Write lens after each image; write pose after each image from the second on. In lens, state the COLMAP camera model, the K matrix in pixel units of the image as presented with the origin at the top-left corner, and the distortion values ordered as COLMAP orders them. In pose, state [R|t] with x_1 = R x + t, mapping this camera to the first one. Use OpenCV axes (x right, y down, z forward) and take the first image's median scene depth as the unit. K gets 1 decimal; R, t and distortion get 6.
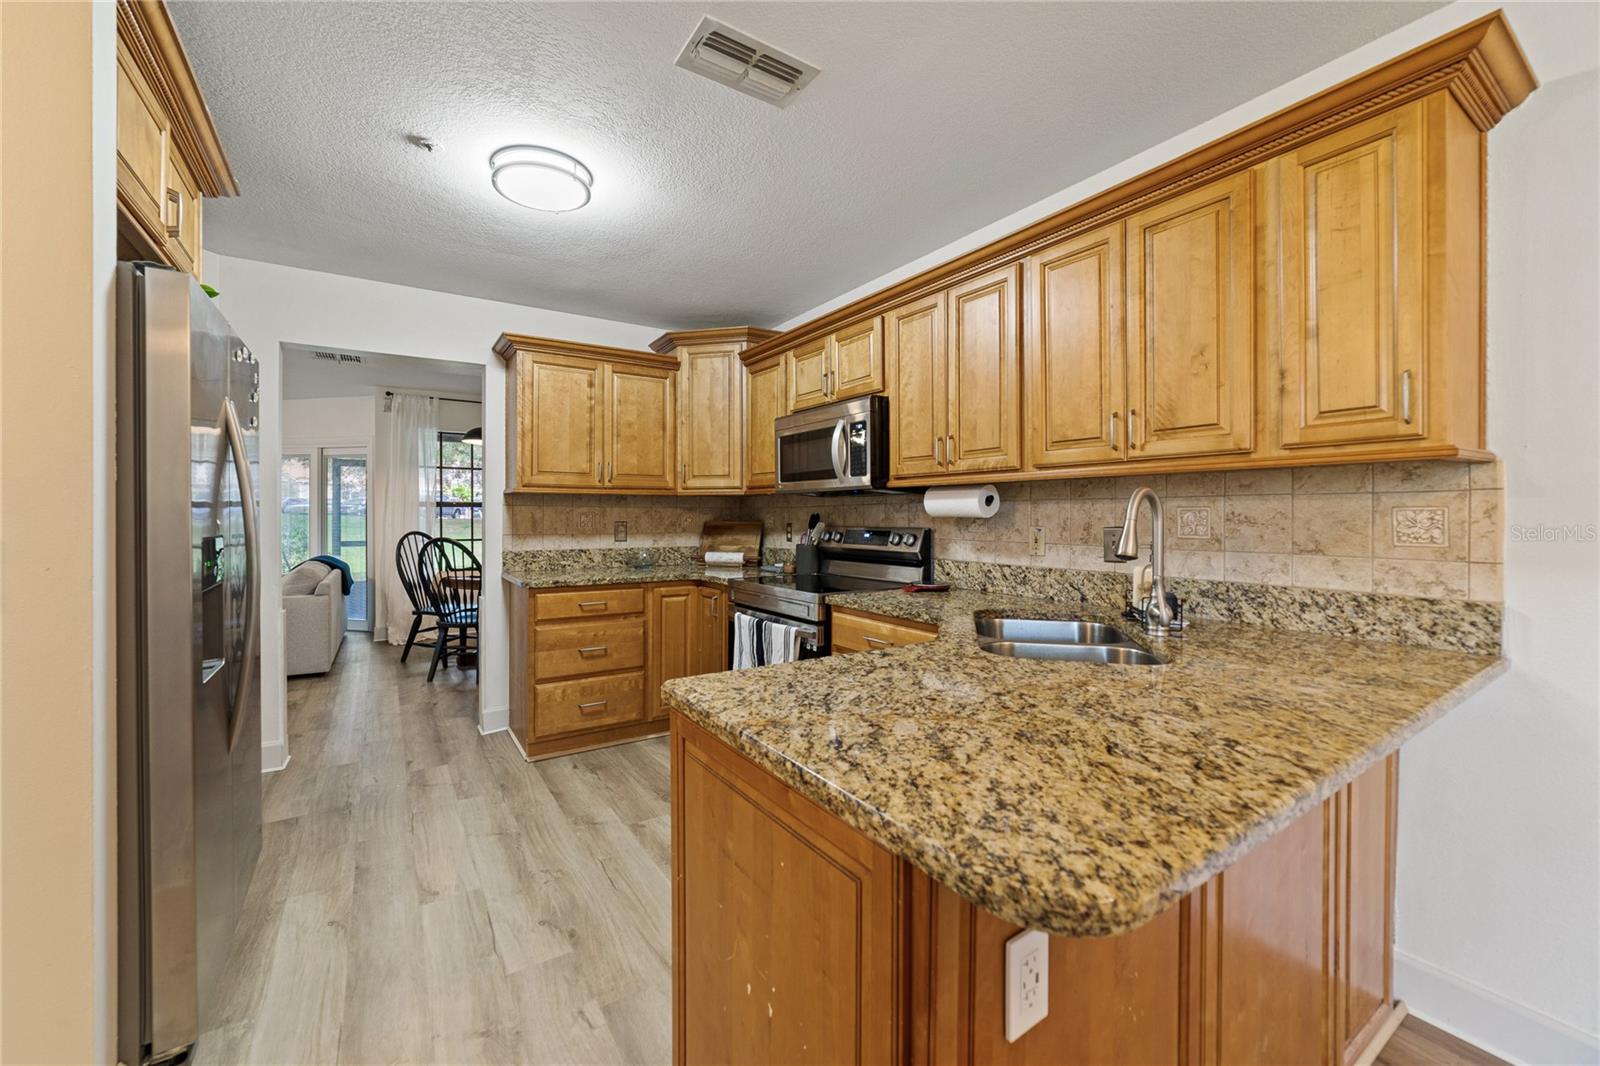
lens RADIAL K [[628.9, 0, 780.8], [0, 628.9, 515.2], [0, 0, 1]] dist [-0.000164, 0.000120]
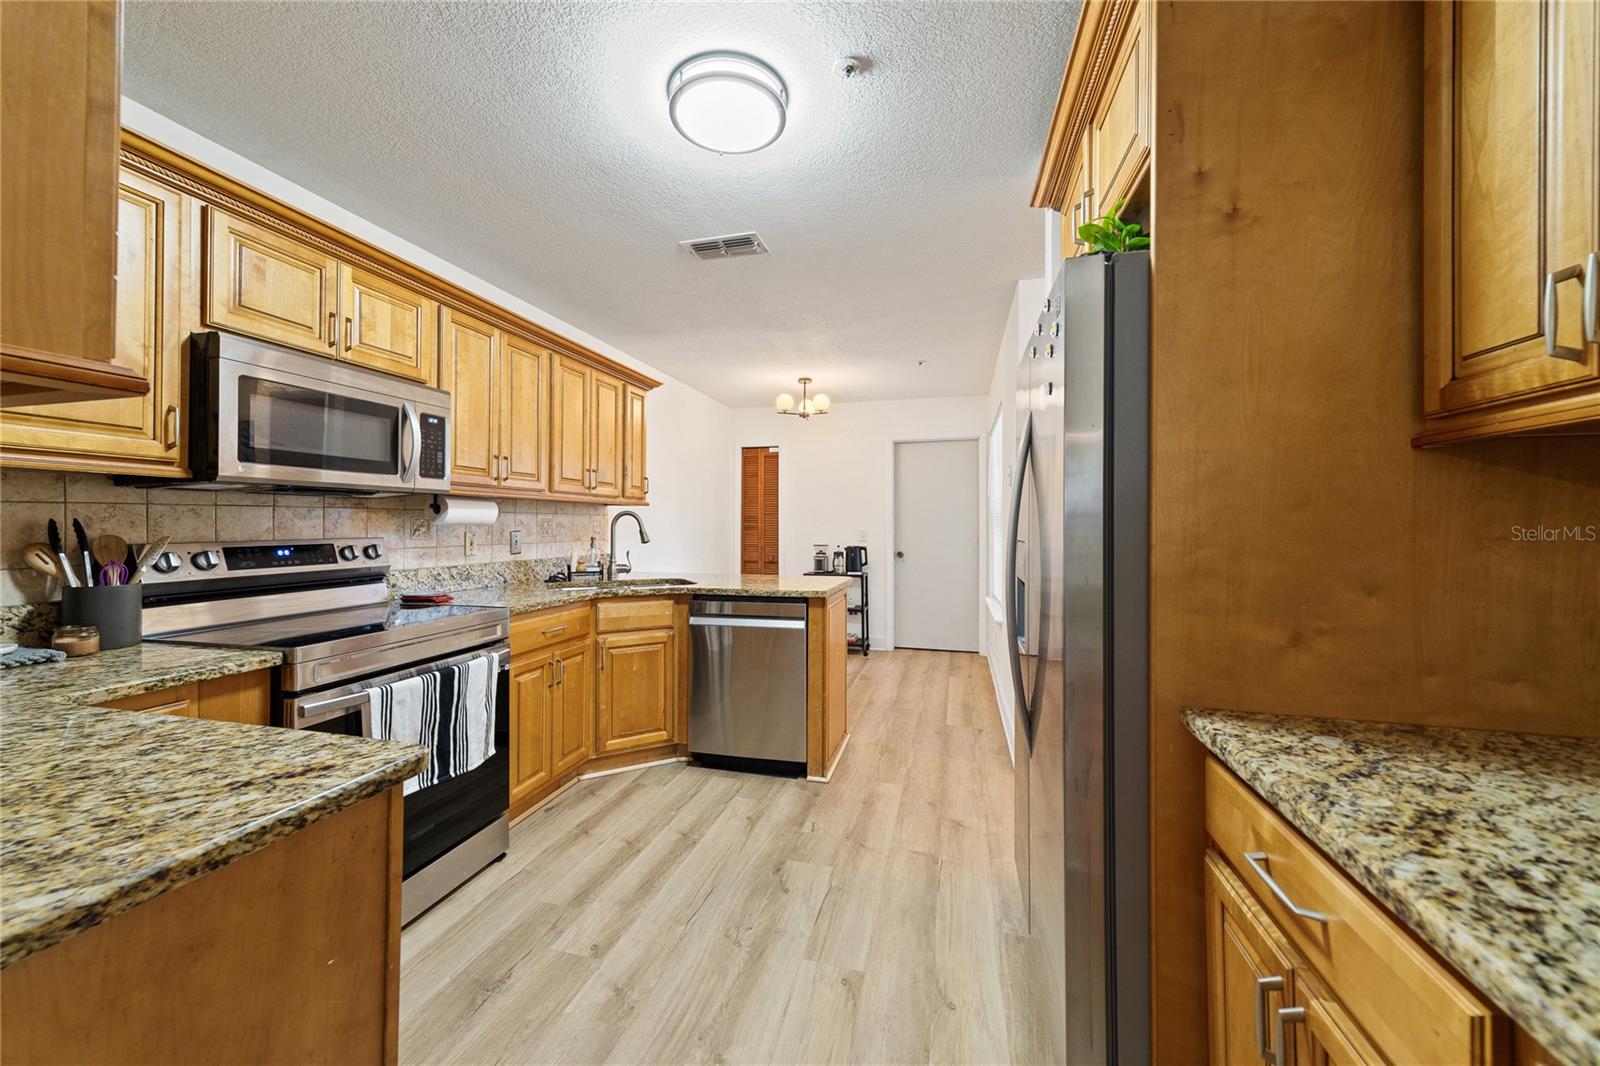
lens RADIAL K [[626.8, 0, 783.5], [0, 626.8, 522.9], [0, 0, 1]] dist [-0.003151, 0.000193]
pose [[-0.666593, 0.003235, 0.745415, -0.919010], [0.002025, 0.999995, -0.002528, 0.003342], [-0.745419, -0.000176, -0.666596, 1.332222]]
